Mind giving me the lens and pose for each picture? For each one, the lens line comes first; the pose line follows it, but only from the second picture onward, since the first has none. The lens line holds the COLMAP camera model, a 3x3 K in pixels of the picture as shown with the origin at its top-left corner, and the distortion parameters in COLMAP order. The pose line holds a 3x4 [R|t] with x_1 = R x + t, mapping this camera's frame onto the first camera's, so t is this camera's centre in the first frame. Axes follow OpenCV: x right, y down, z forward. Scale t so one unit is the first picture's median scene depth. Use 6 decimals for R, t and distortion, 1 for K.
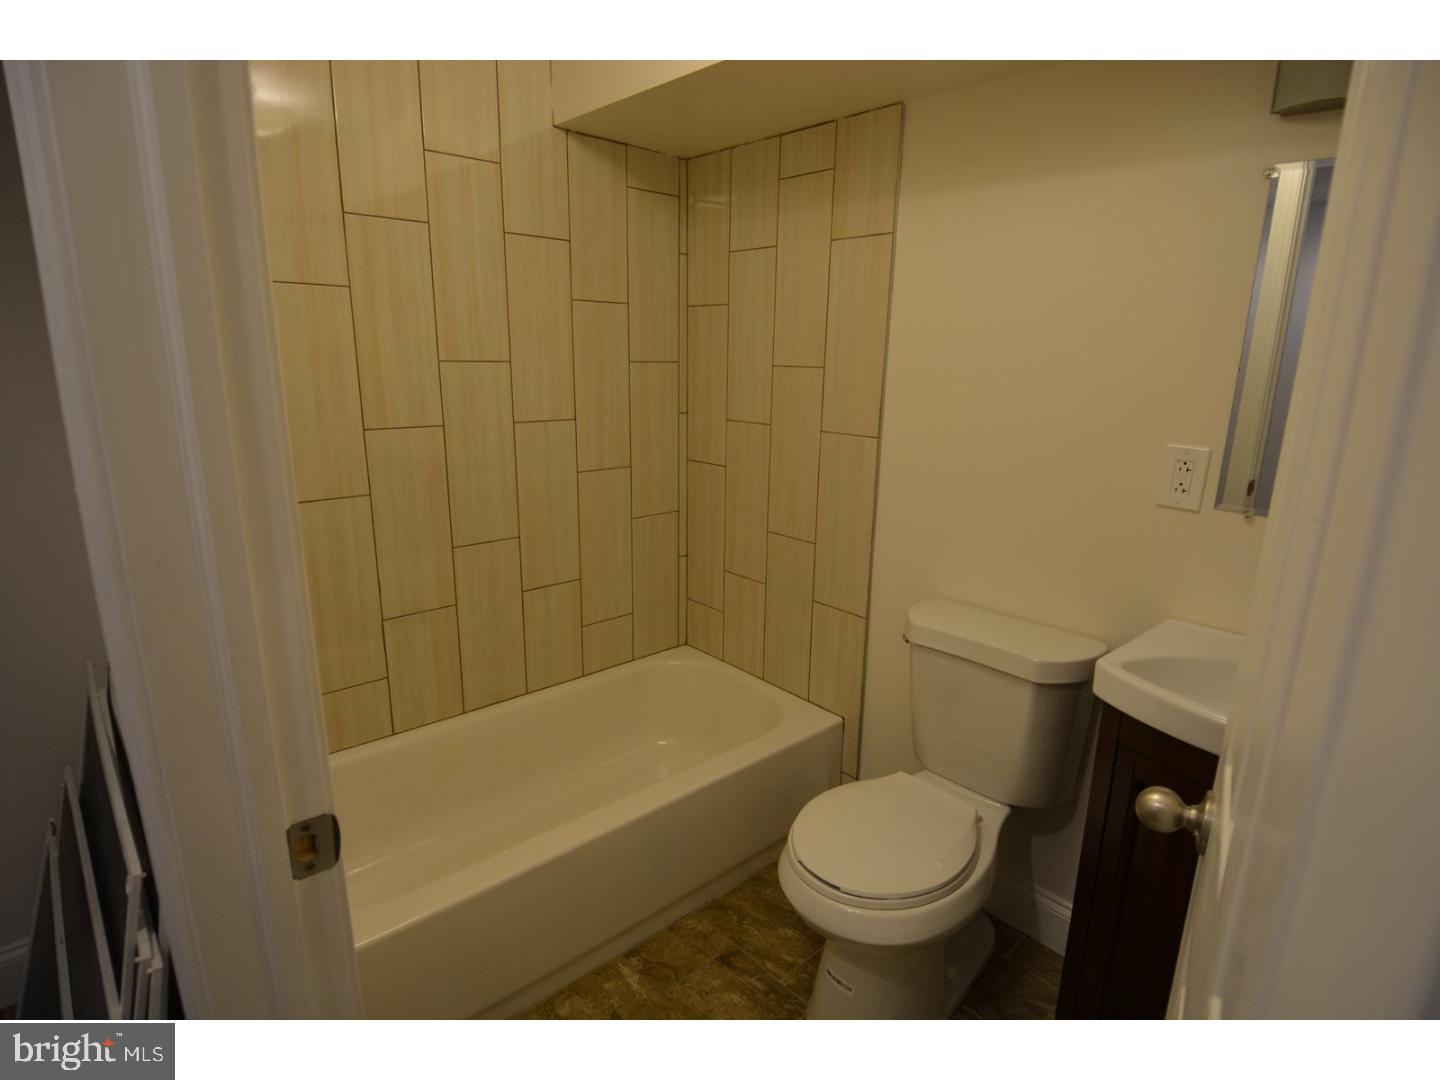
lens RADIAL K [[761.7, 0, 720.0], [0, 761.7, 540.0], [0, 0, 1]] dist [0.019055, -0.034143]
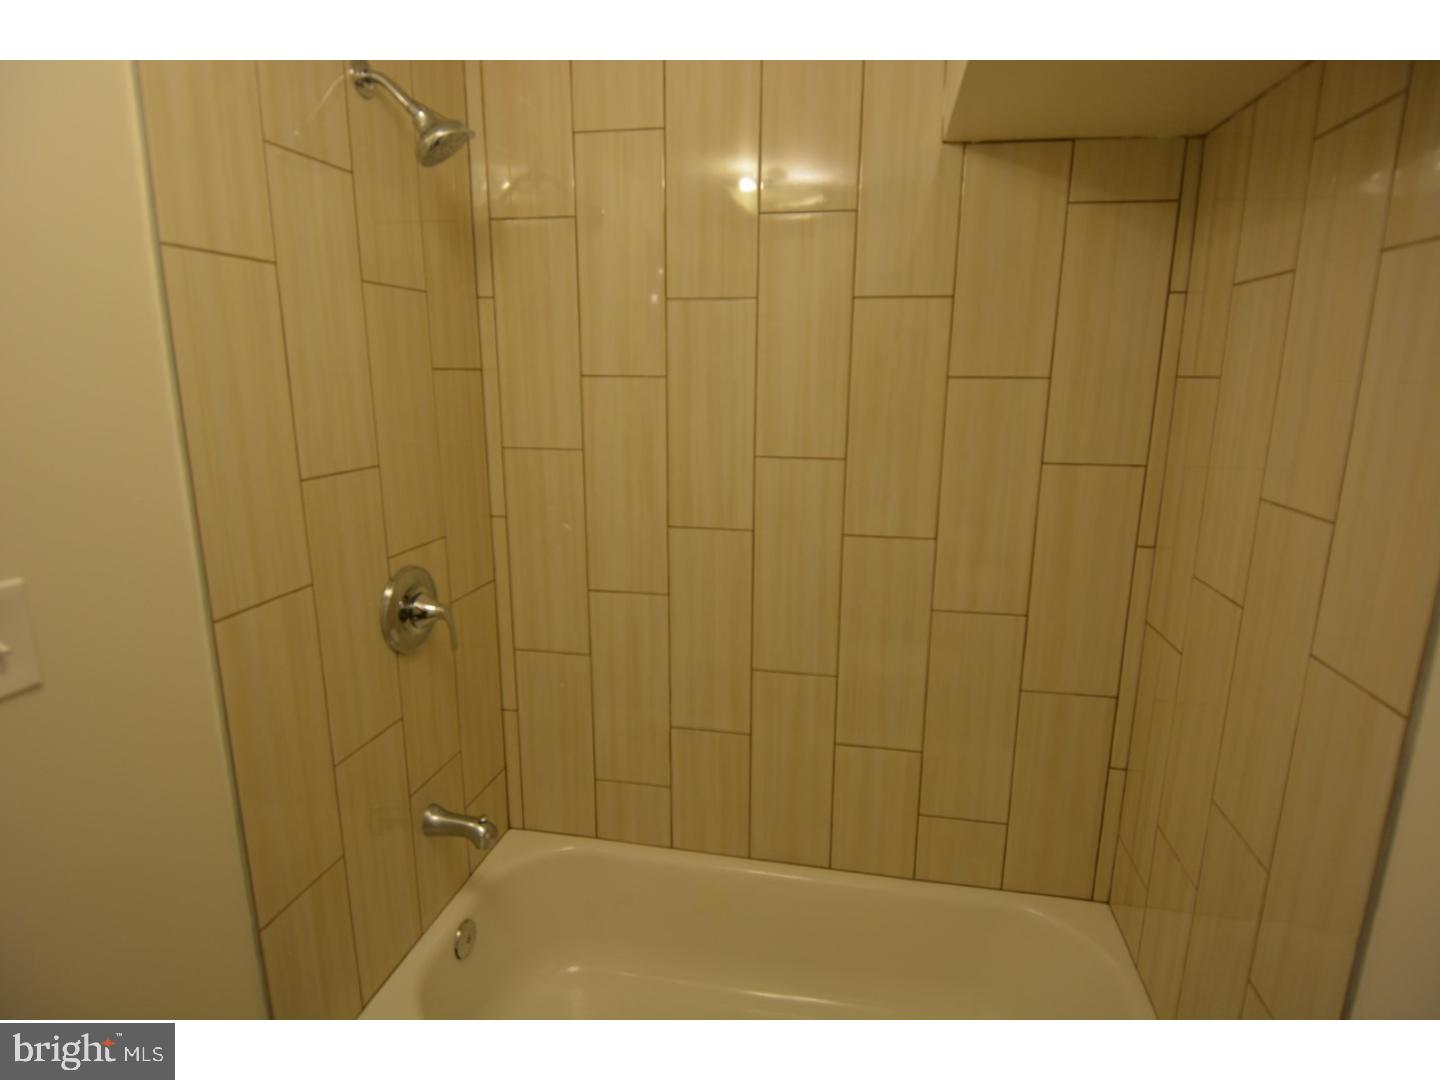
lens RADIAL K [[761.7, 0, 720.0], [0, 761.7, 540.0], [0, 0, 1]] dist [0.019055, -0.034143]
pose [[0.600869, 0.156070, -0.783963, 0.252202], [-0.189851, 0.980554, 0.049696, -0.154123], [0.776475, 0.118975, 0.618815, 0.394056]]
